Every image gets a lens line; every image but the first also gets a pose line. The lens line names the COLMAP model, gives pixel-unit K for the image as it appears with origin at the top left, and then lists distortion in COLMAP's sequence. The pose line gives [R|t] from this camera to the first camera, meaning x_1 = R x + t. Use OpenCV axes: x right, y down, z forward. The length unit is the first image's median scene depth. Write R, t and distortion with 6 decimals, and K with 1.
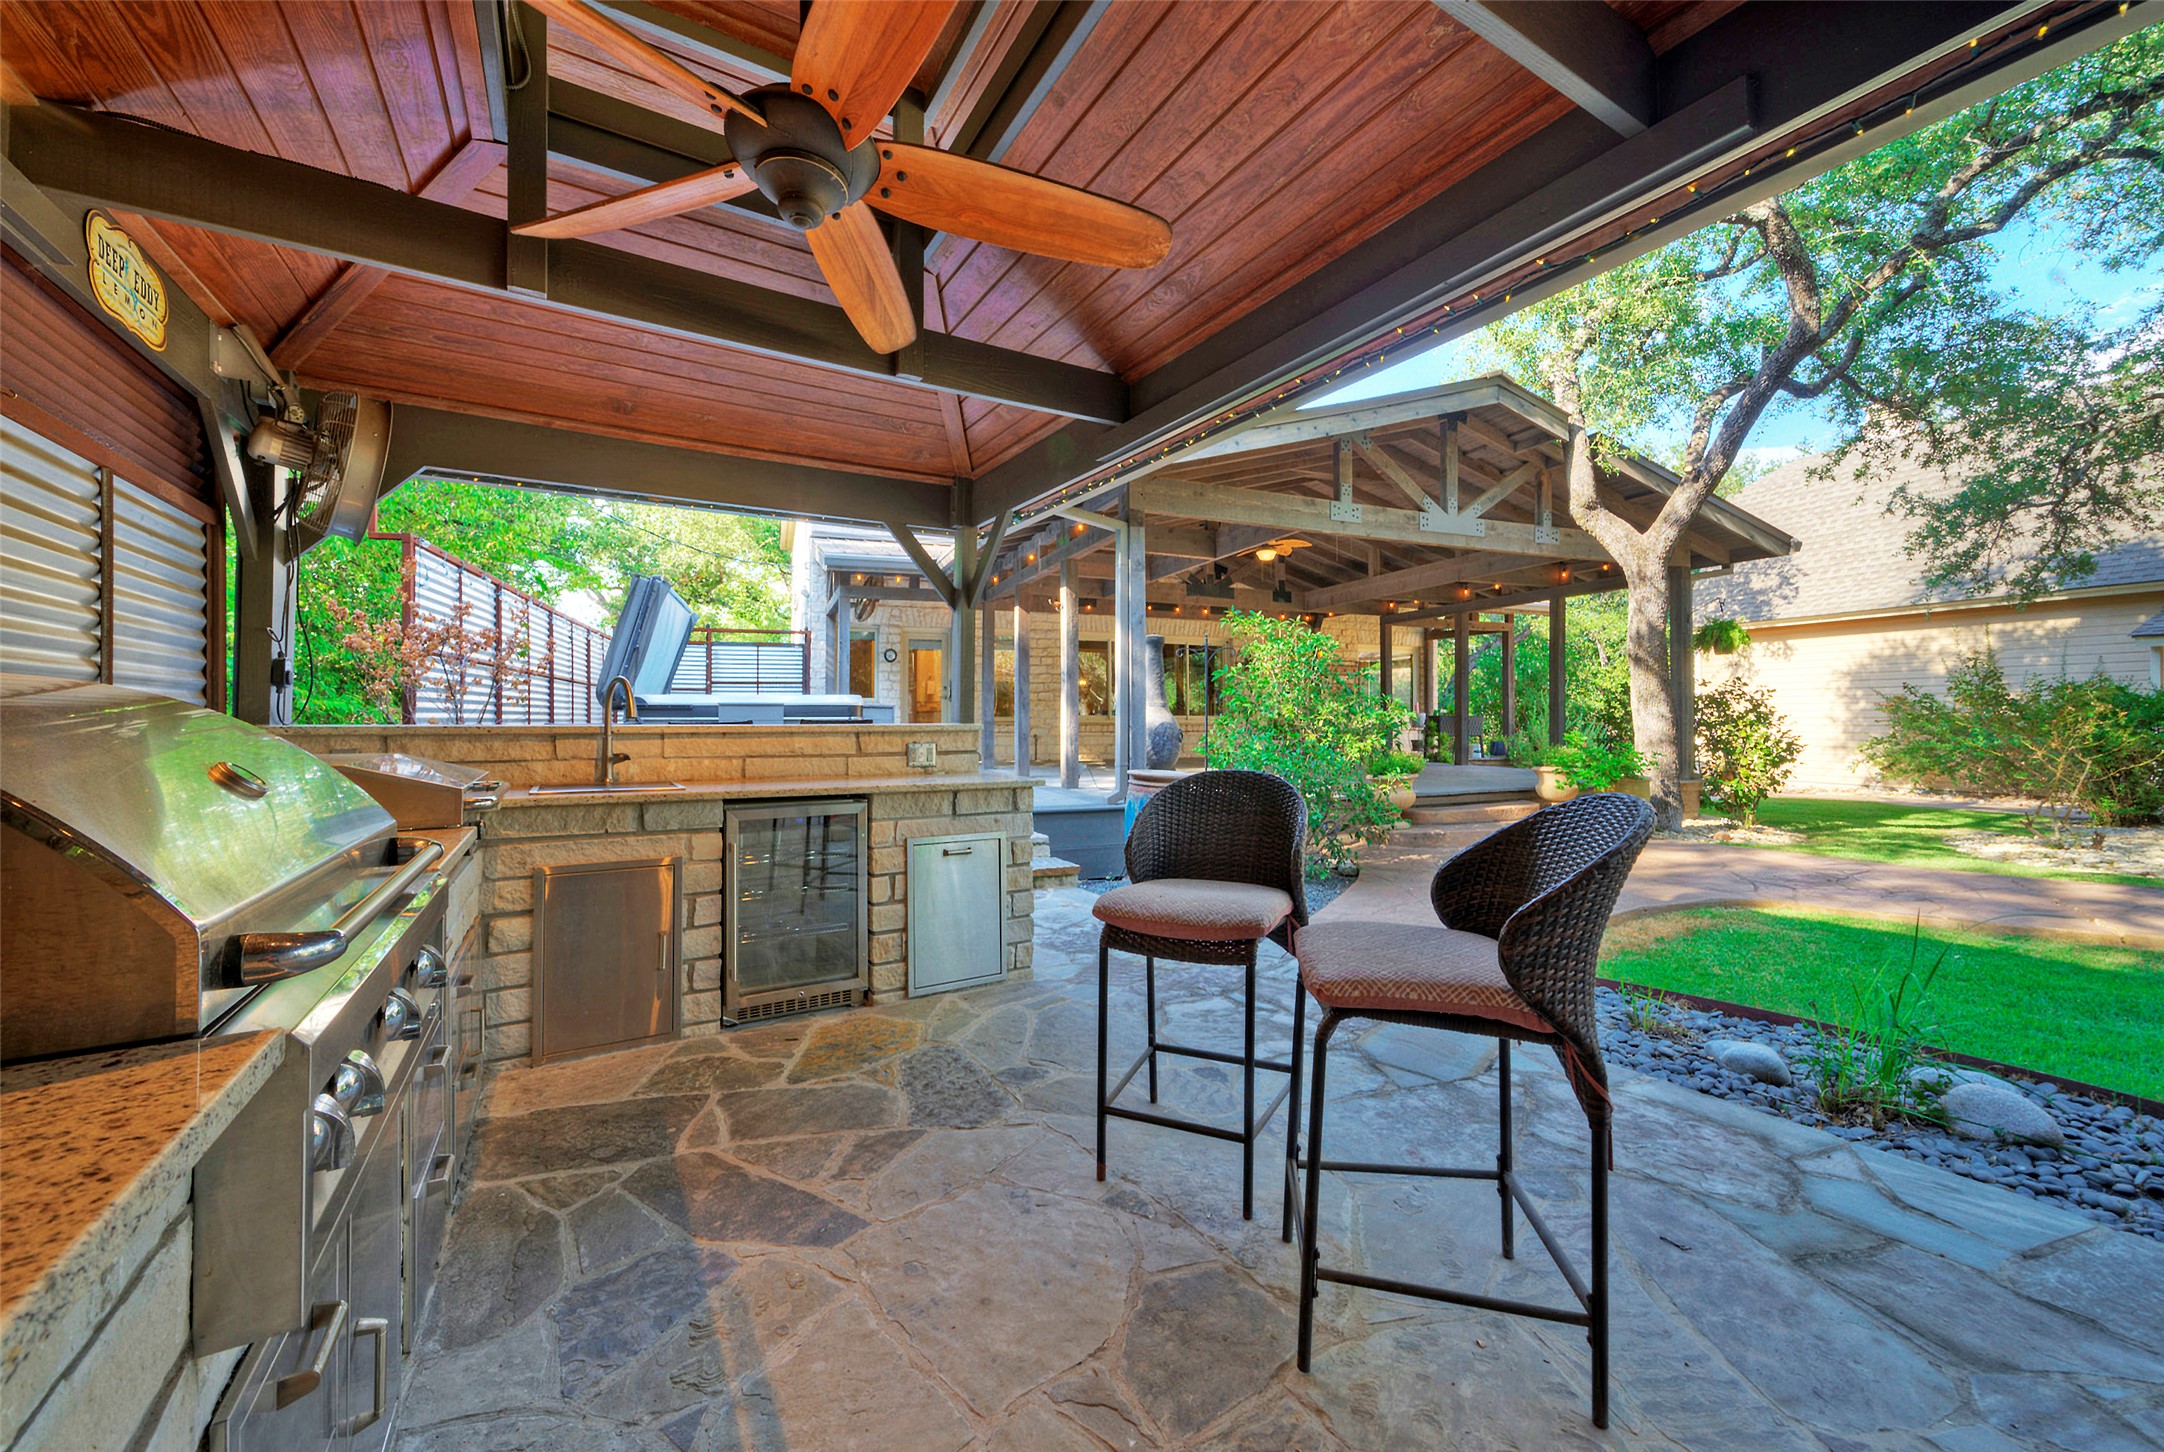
lens RADIAL K [[814.2, 0, 1080.0], [0, 814.2, 719.9], [0, 0, 1]] dist [0.001124, 0.003066]
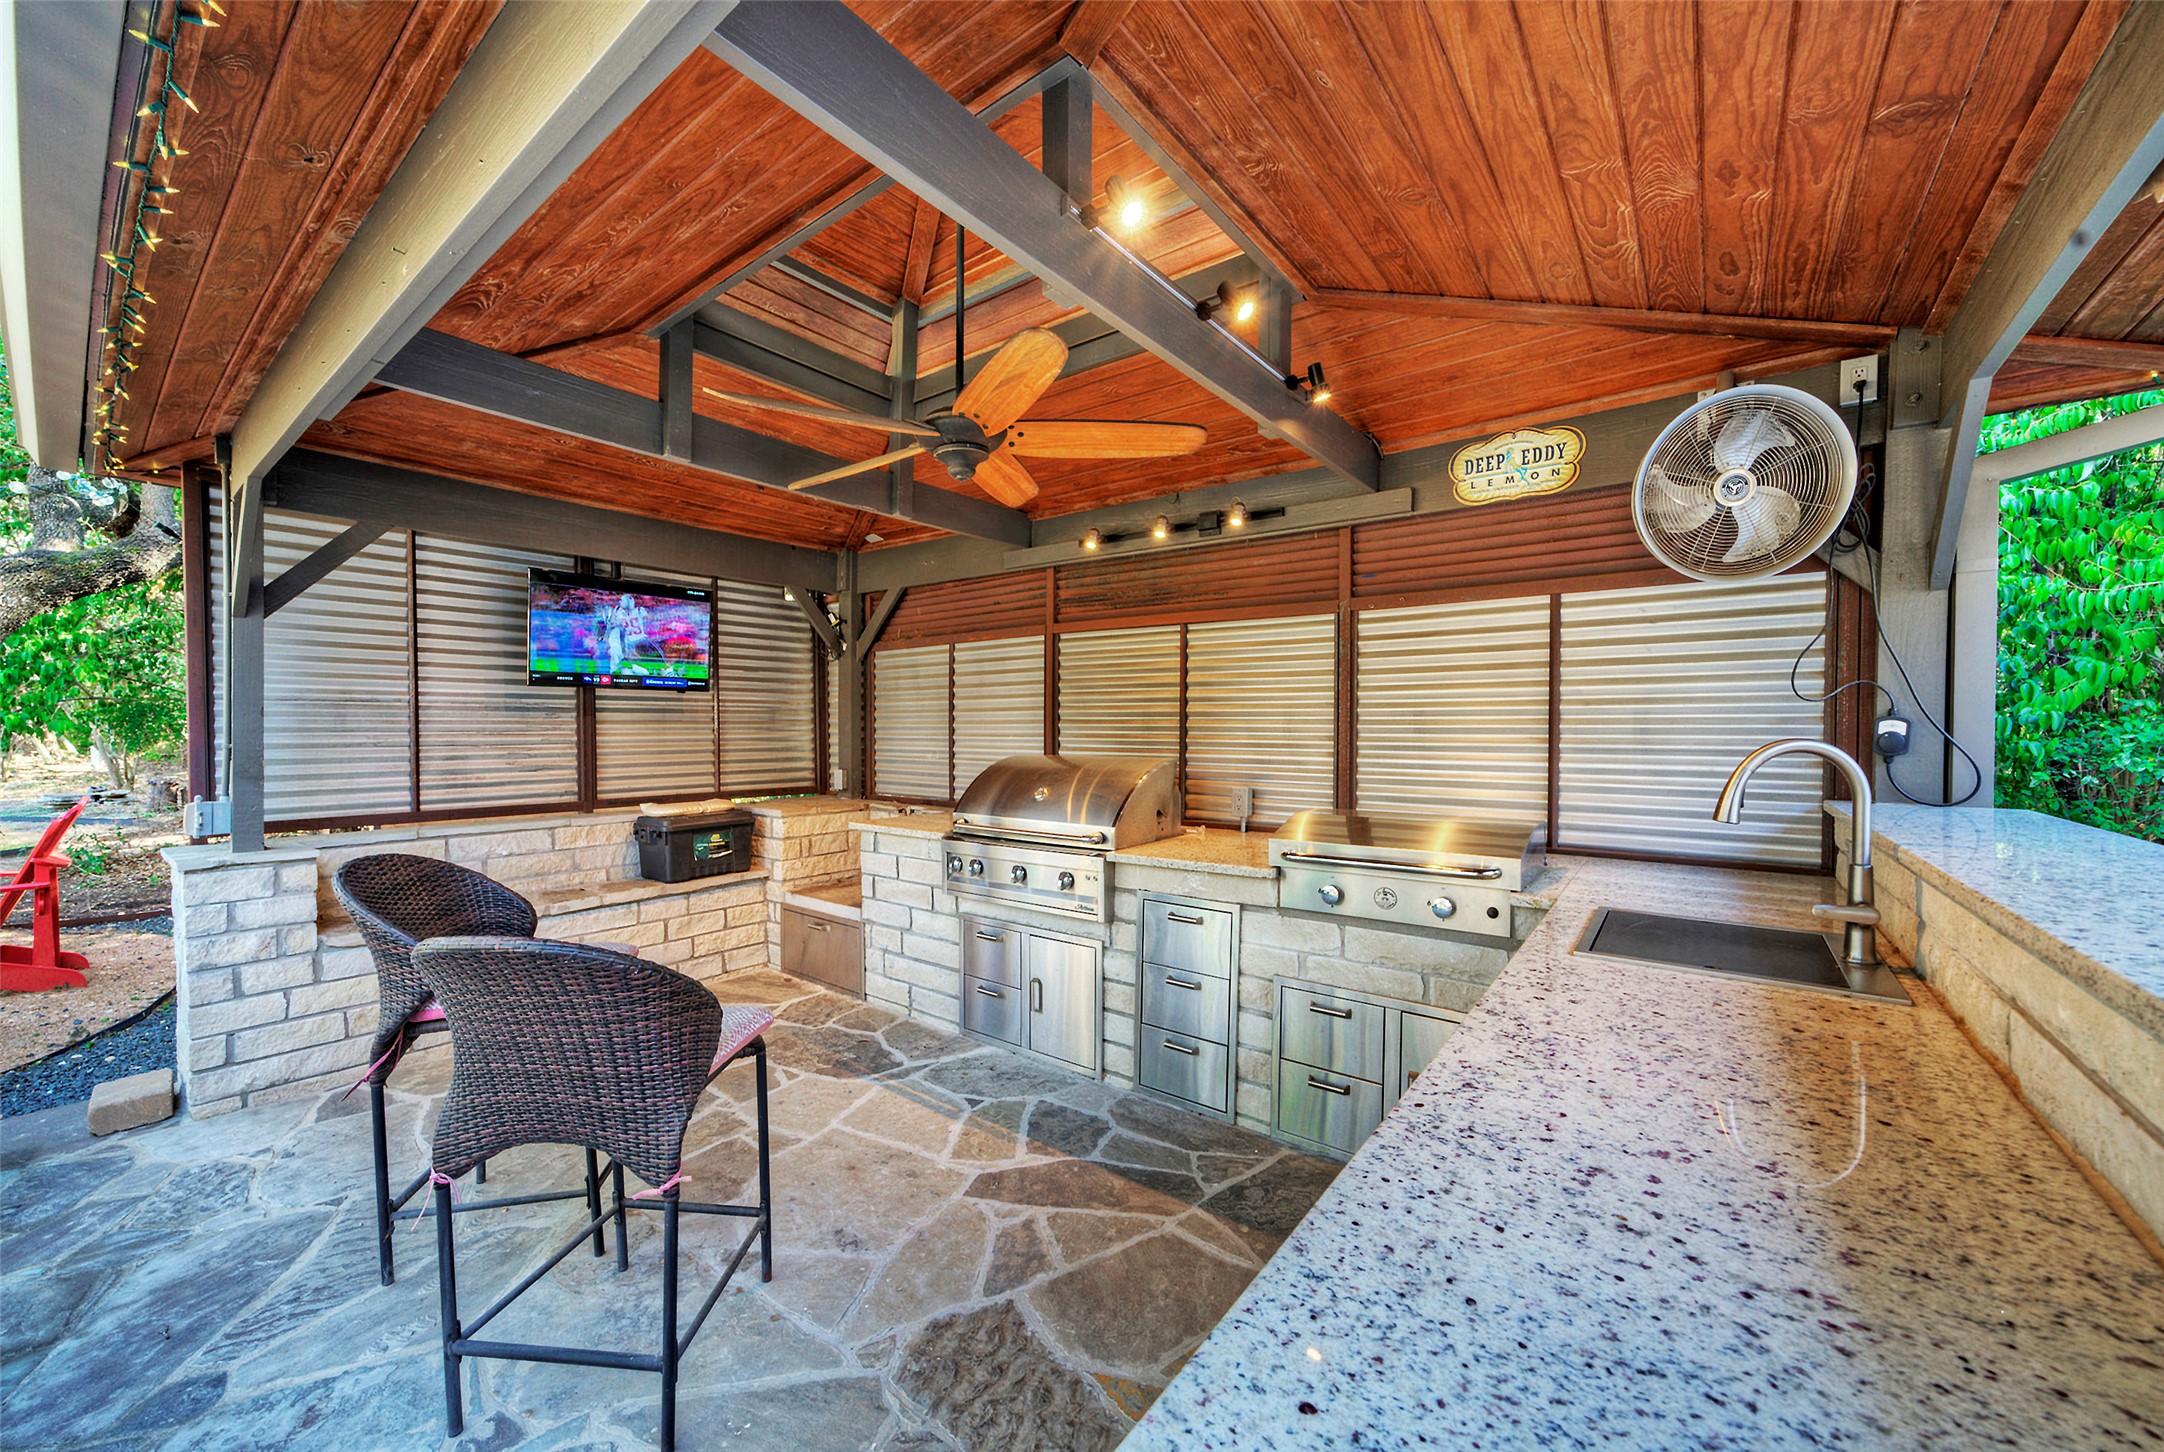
lens RADIAL K [[814.2, 0, 1089.4], [0, 814.2, 727.3], [0, 0, 1]] dist [0.001124, 0.003066]
pose [[-0.930110, 0.005476, -0.367239, 0.020700], [0.002724, 0.999964, 0.008012, -0.105871], [0.367270, 0.006452, -0.930092, 1.976953]]
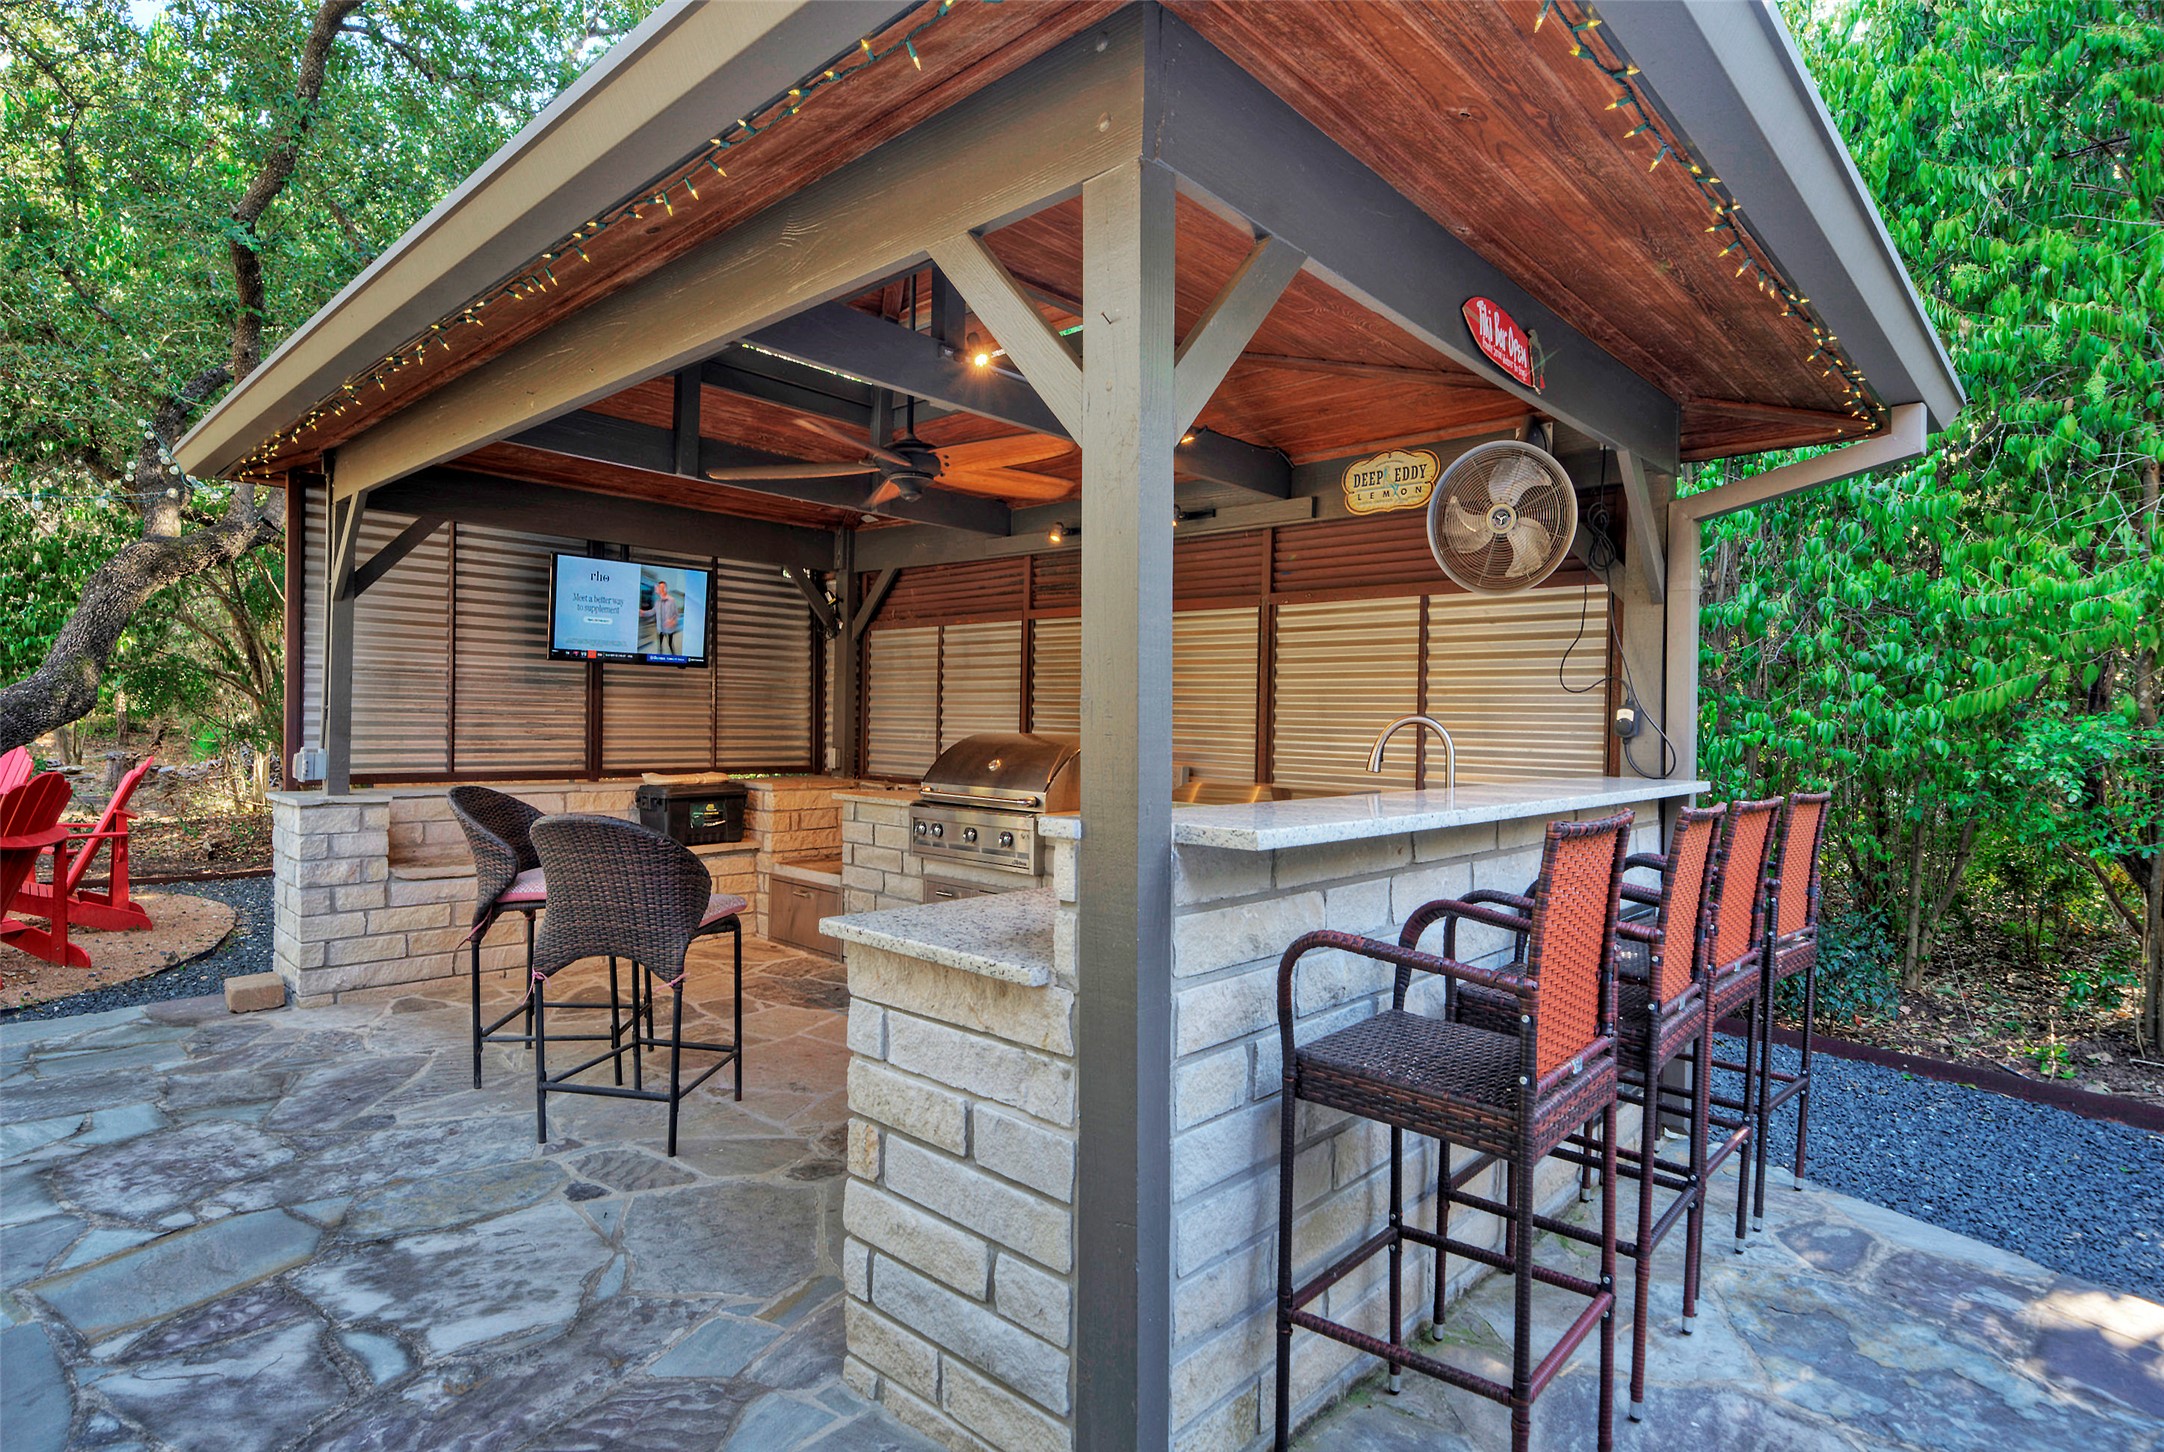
lens RADIAL K [[1122.7, 0, 1096.0], [0, 1122.7, 720.3], [0, 0, 1]] dist [0.014518, -0.006286]
pose [[-0.963187, -0.015547, -0.268383, -0.033500], [-0.017885, 0.999820, 0.006268, -0.081833], [0.268238, 0.010838, -0.963292, 2.836906]]
